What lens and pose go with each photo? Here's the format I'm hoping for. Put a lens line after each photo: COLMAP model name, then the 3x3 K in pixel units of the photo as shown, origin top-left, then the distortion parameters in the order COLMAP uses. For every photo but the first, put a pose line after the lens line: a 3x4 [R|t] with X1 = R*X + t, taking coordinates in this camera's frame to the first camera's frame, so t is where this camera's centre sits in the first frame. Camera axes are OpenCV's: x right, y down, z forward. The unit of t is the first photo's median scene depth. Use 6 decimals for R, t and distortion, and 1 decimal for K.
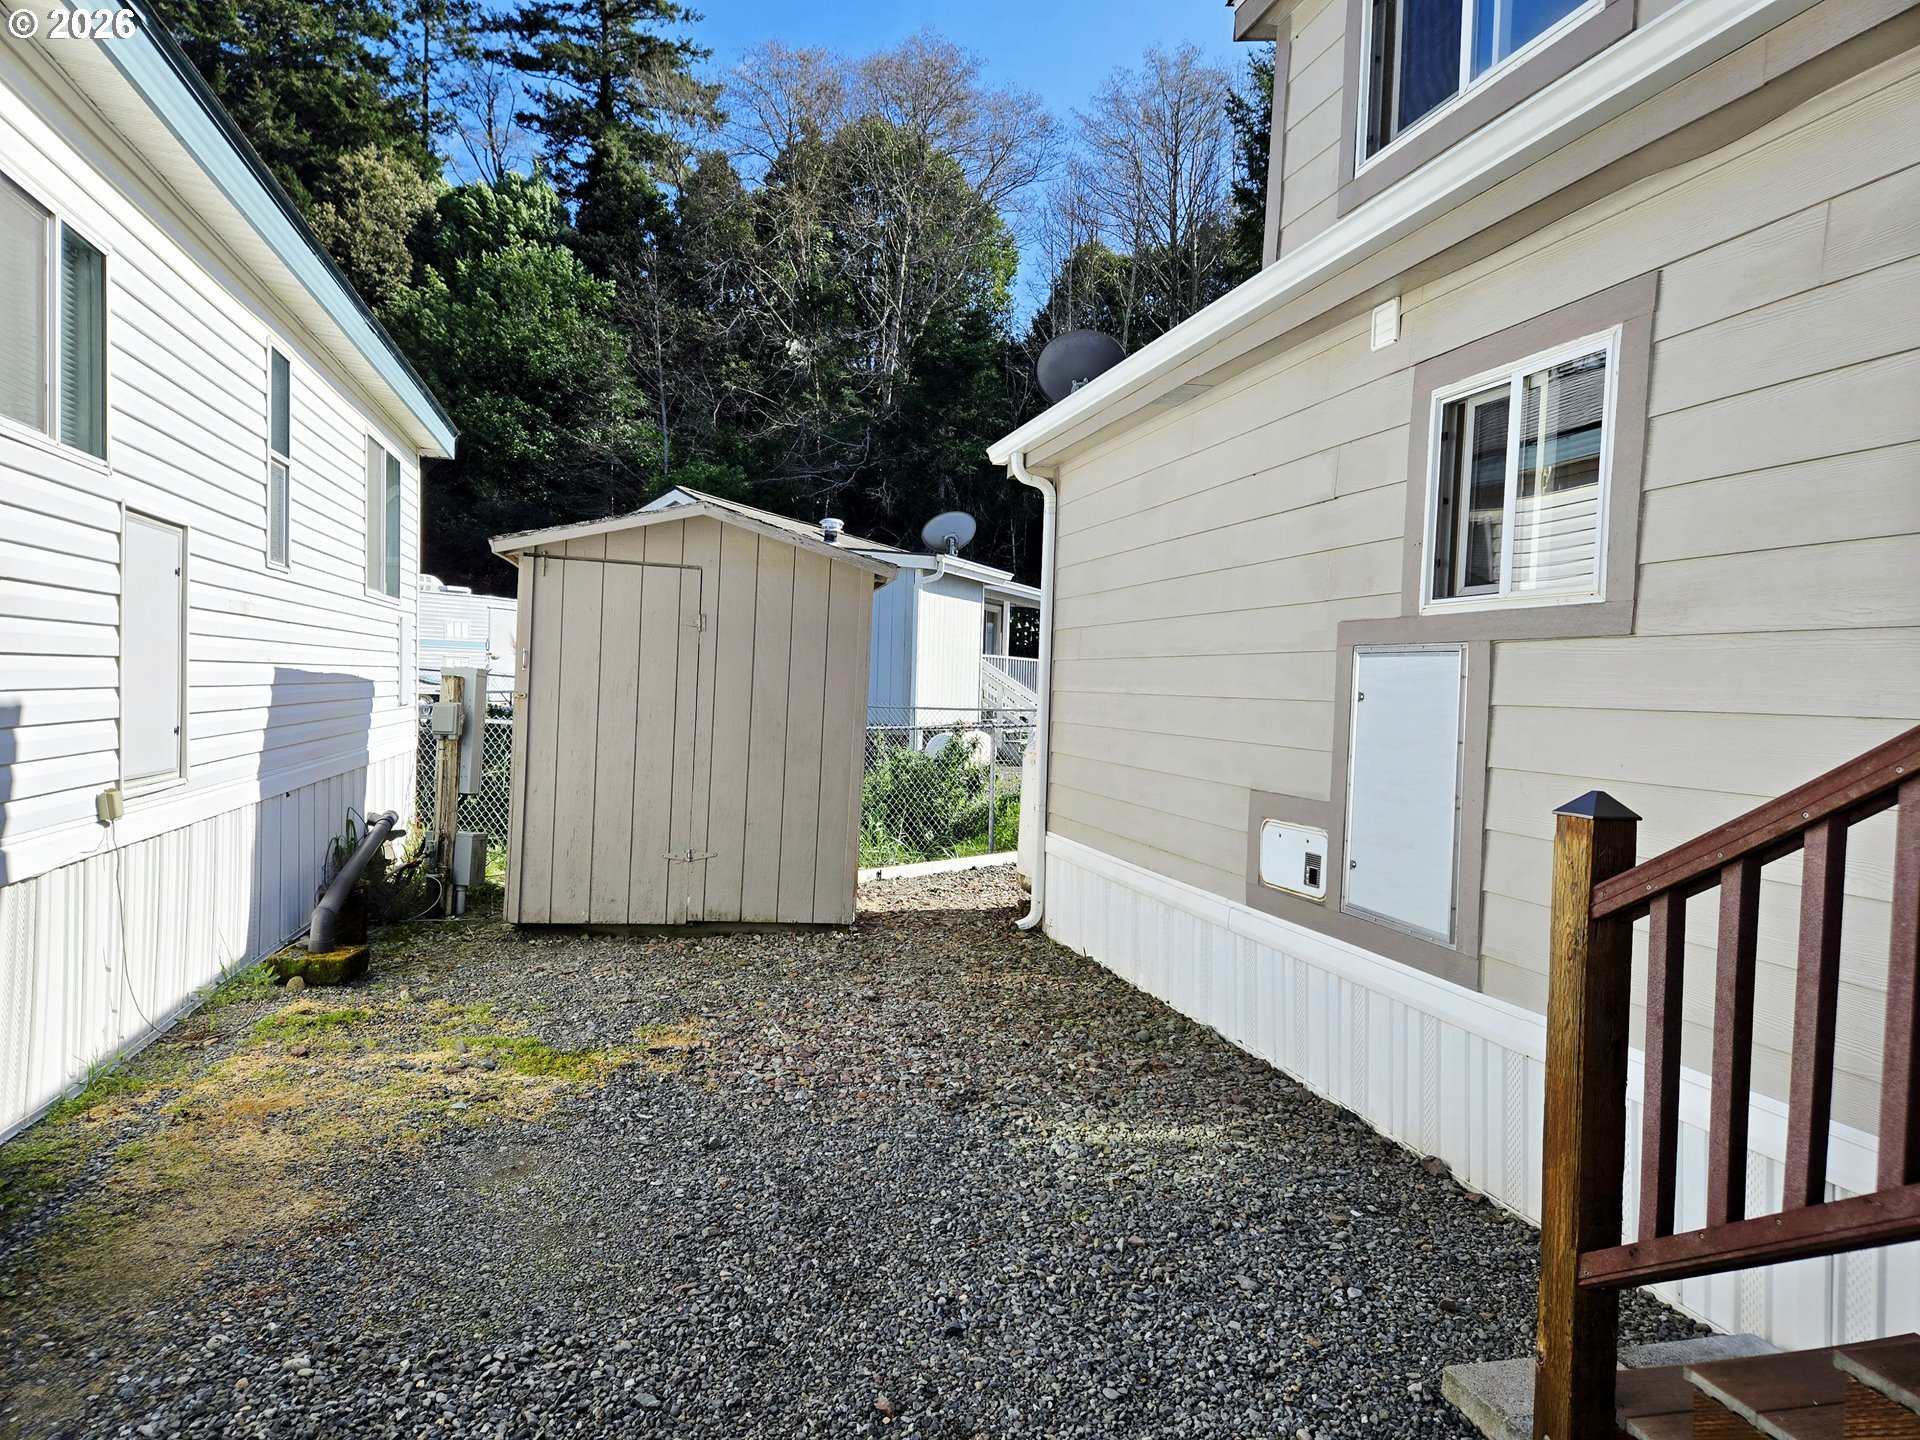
lens RADIAL K [[1370.2, 0, 992.9], [0, 1370.2, 728.5], [0, 0, 1]] dist [0.060265, -0.027356]
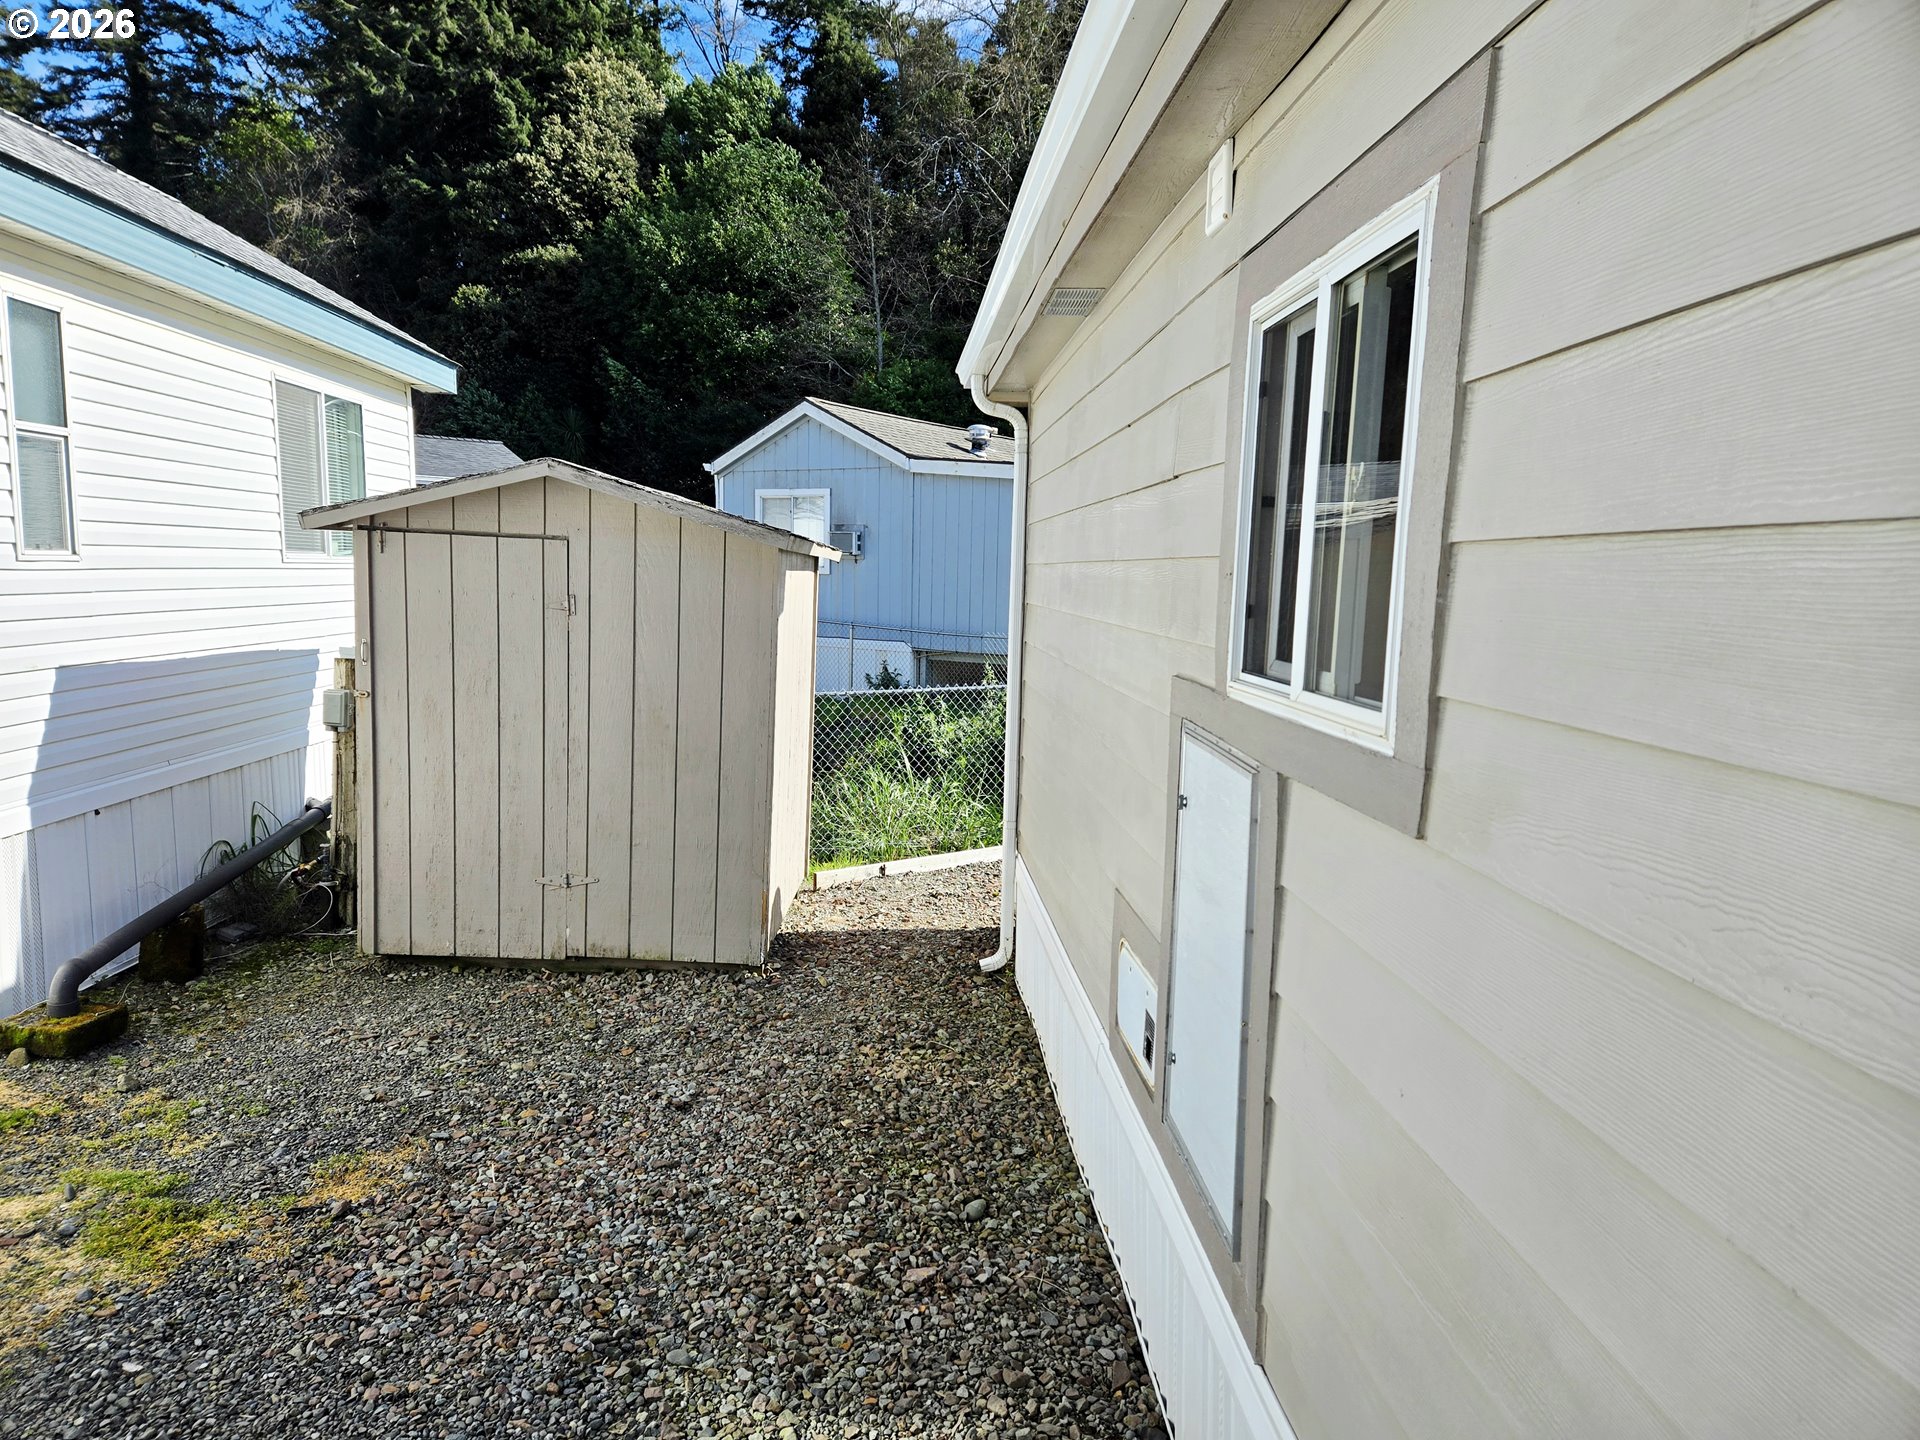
lens RADIAL K [[1370.2, 0, 941.7], [0, 1370.2, 745.0], [0, 0, 1]] dist [0.060265, -0.027356]
pose [[0.974806, 0.019813, -0.222171, 0.179376], [0.000744, 0.995753, 0.092063, -0.064394], [0.223051, -0.089909, 0.970652, 0.221513]]
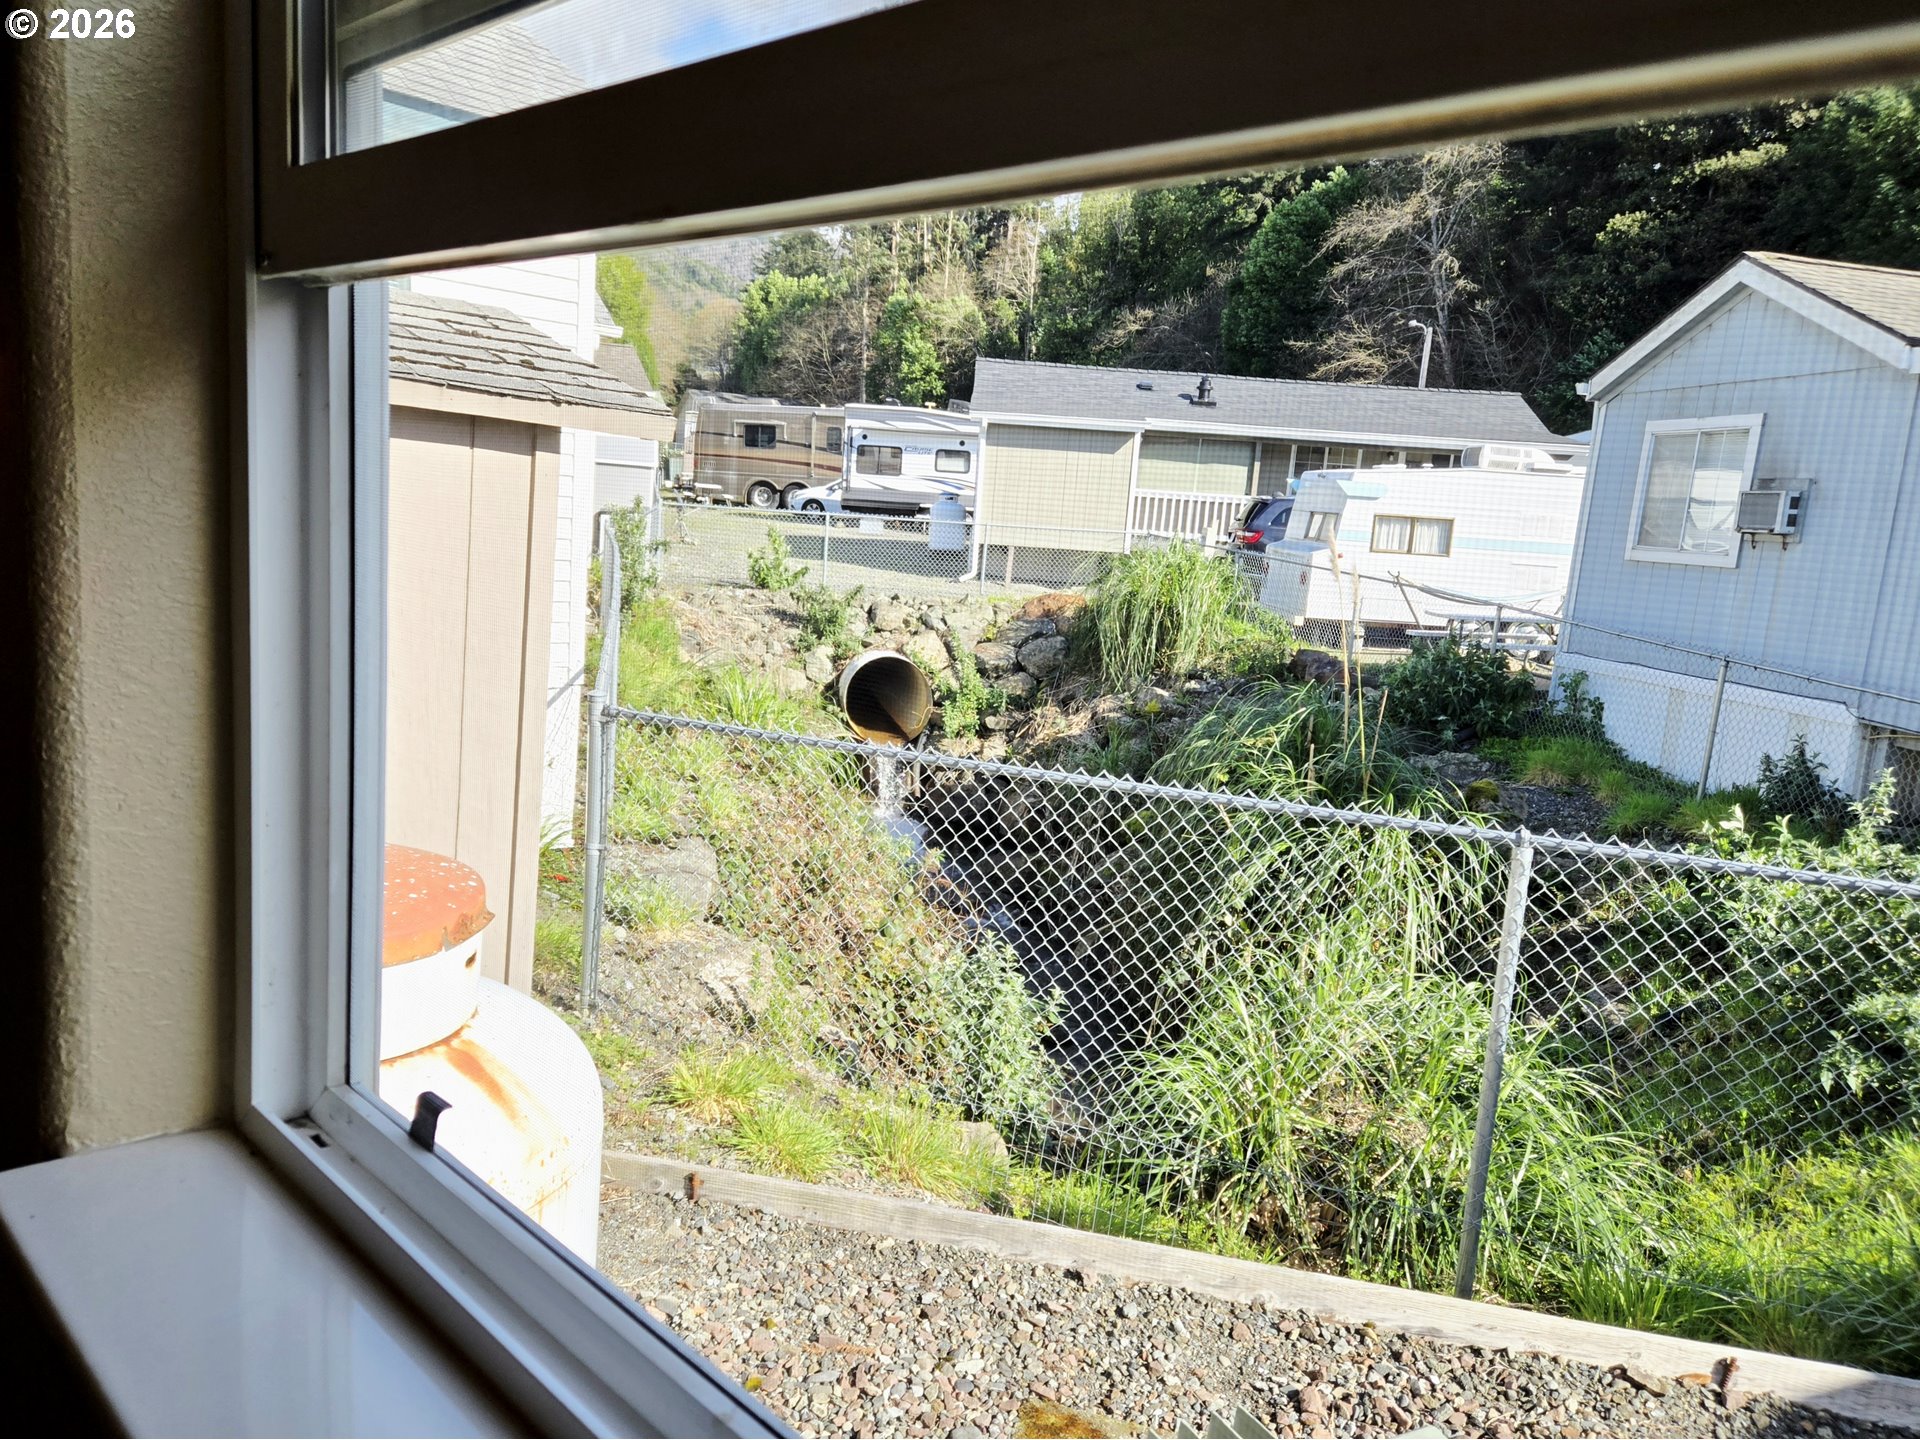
lens RADIAL K [[1440.7, 0, 950.8], [0, 1440.7, 727.0], [0, 0, 1]] dist [0.051046, -0.022499]
pose [[0.481114, 0.141102, -0.865228, 0.323649], [-0.091367, 0.989658, 0.110589, -0.074276], [0.871884, 0.025848, 0.489030, 1.110294]]
